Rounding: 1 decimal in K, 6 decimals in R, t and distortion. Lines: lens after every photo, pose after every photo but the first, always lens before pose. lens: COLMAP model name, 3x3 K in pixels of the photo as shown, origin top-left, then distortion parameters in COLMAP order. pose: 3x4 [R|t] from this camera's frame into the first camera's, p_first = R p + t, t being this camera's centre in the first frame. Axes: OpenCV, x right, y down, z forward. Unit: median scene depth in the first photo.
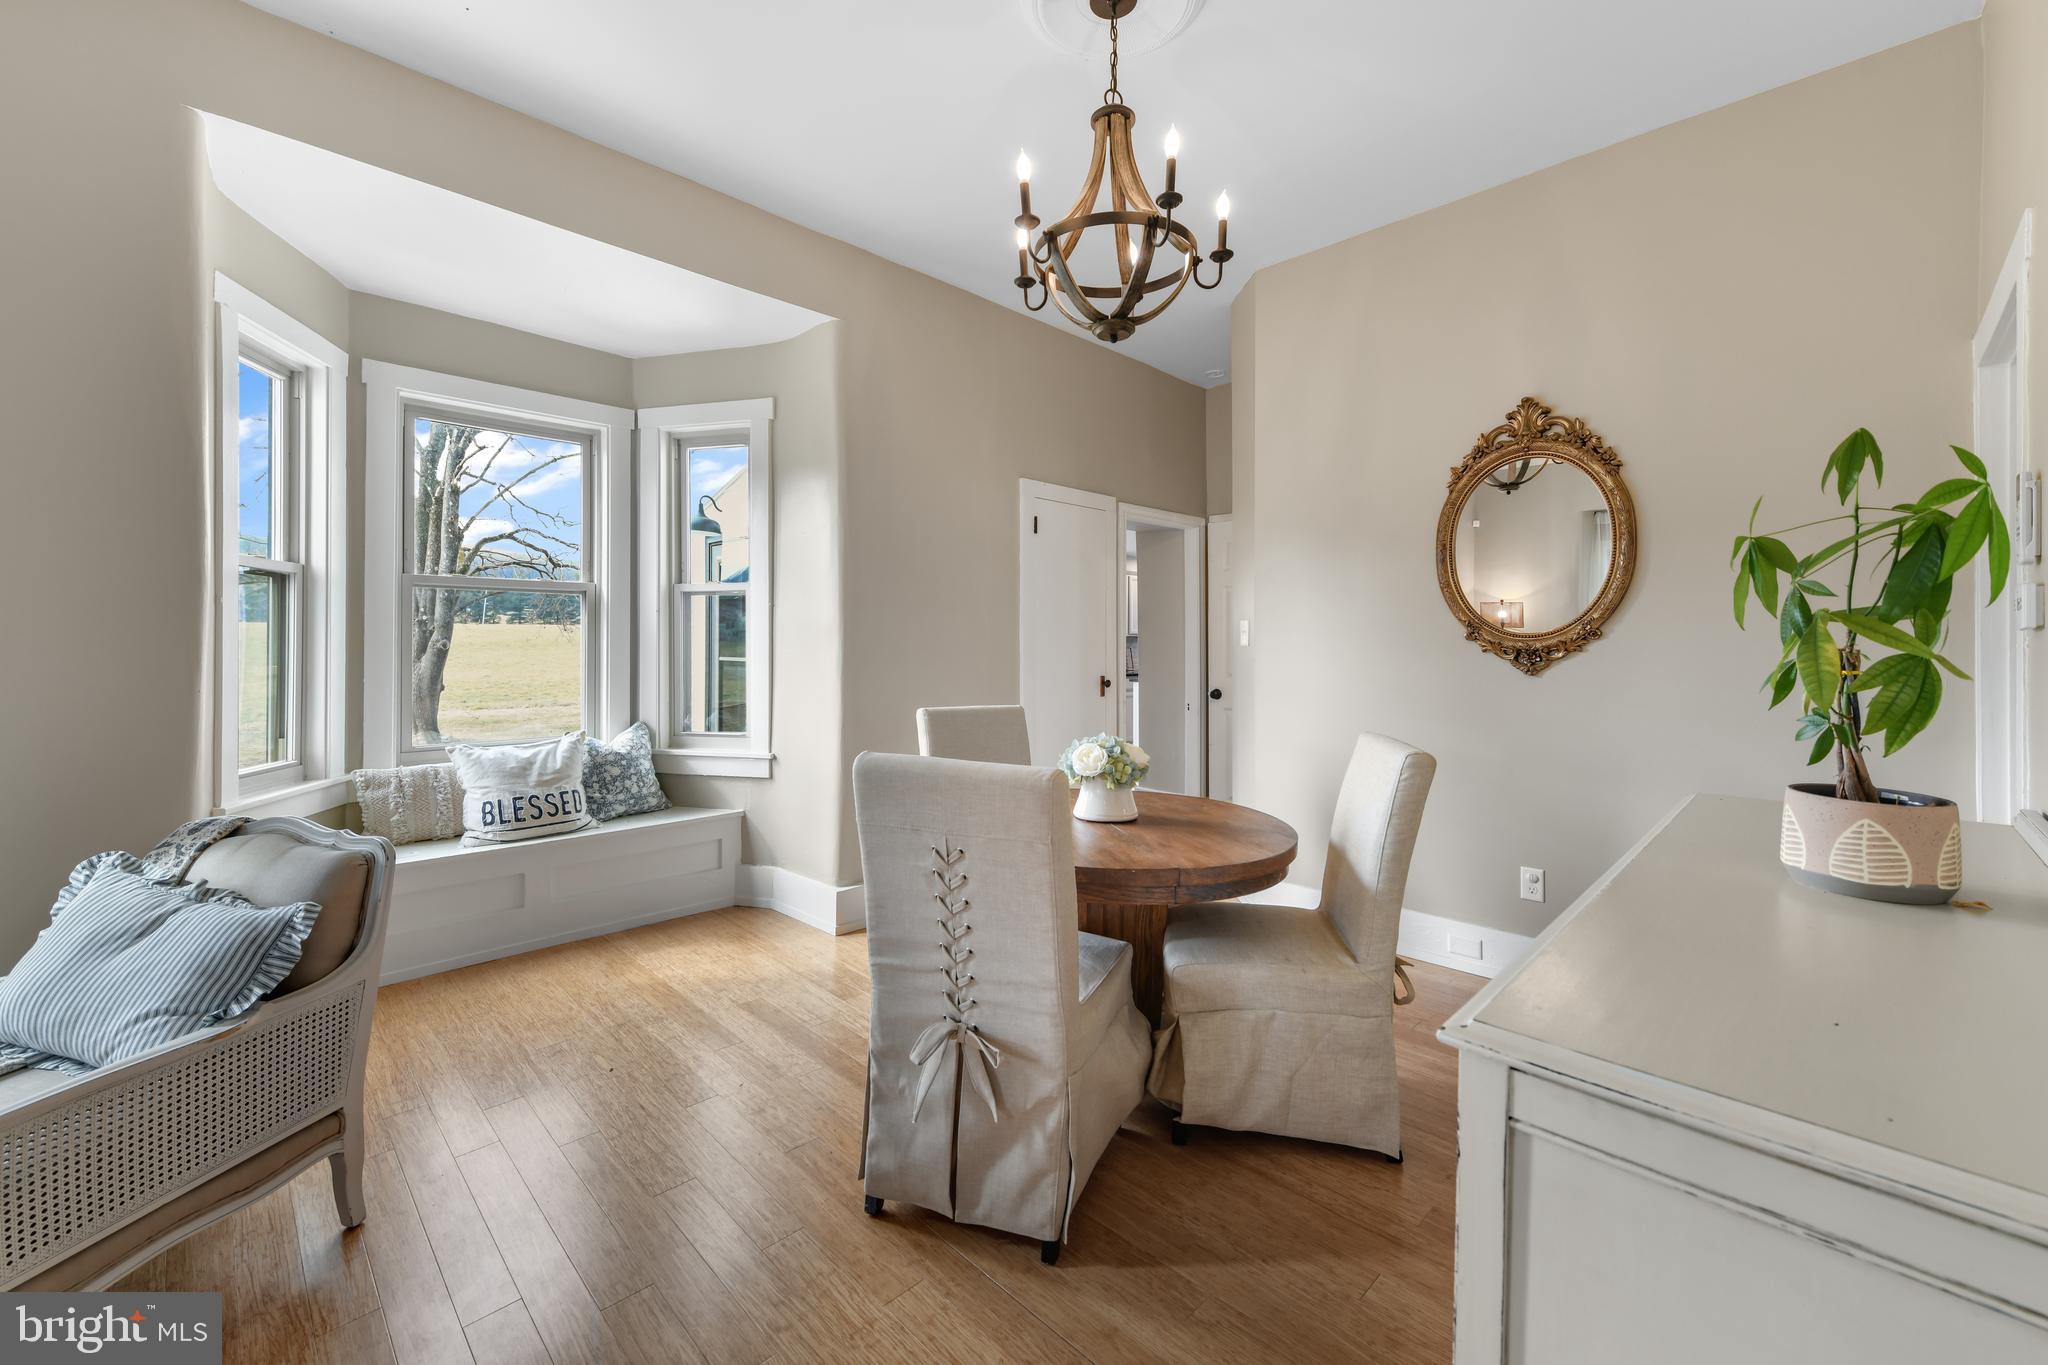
lens RADIAL K [[825.6, 0, 1021.4], [0, 825.6, 637.9], [0, 0, 1]] dist [-0.003435, -0.000569]
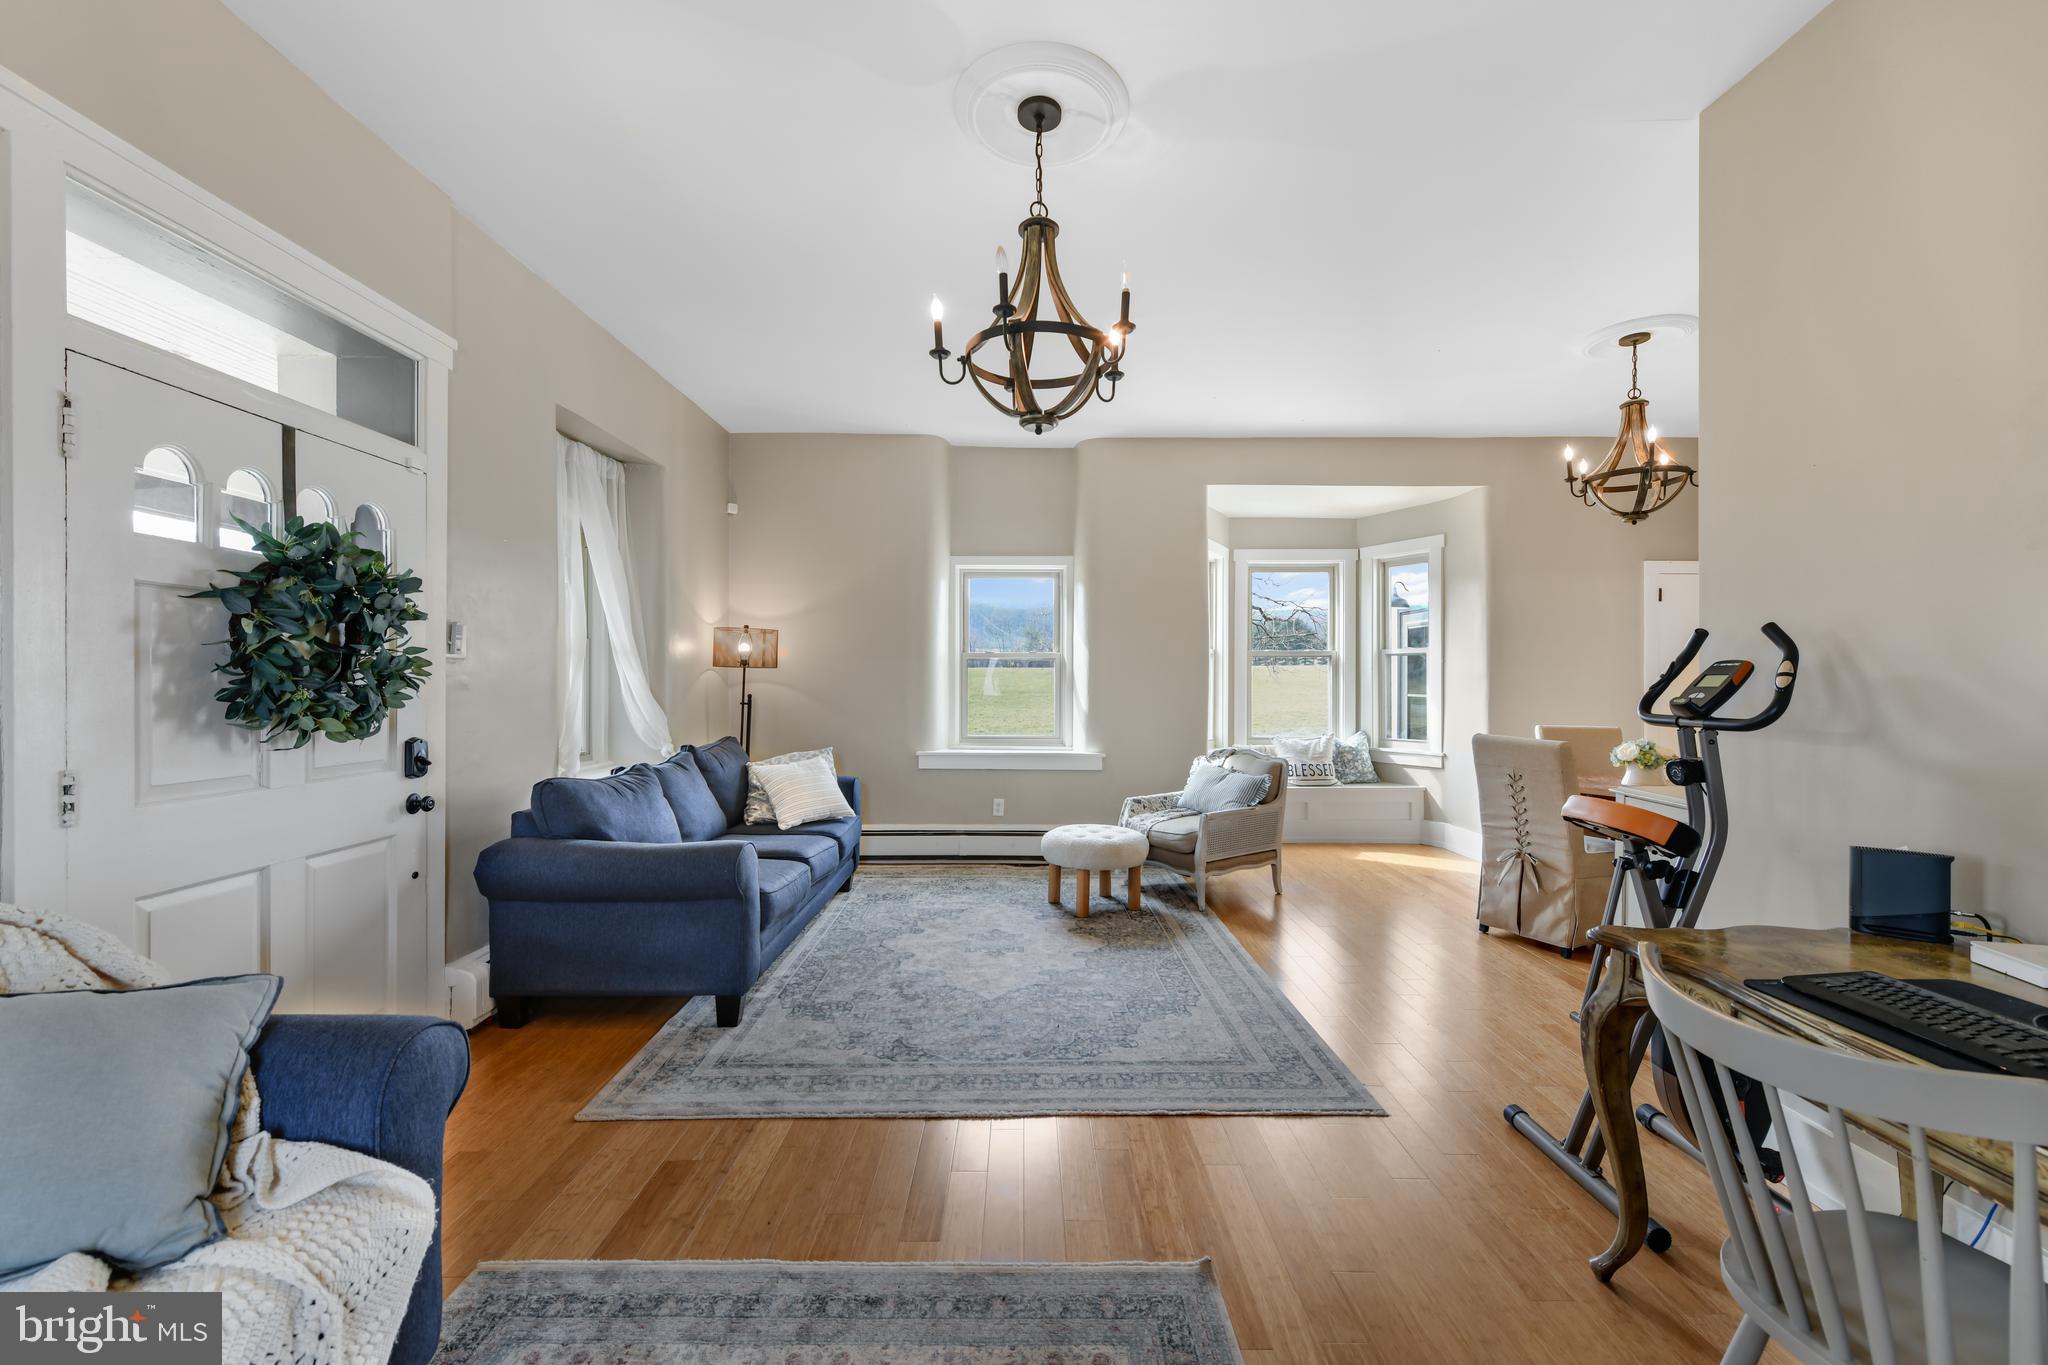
lens RADIAL K [[838.4, 0, 1022.1], [0, 838.4, 677.0], [0, 0, 1]] dist [0.003161, -0.000156]
pose [[0.714948, -0.001113, -0.699176, 0.284648], [0.002162, 0.999997, 0.000619, -0.014711], [0.699174, -0.001954, 0.714949, -0.833933]]
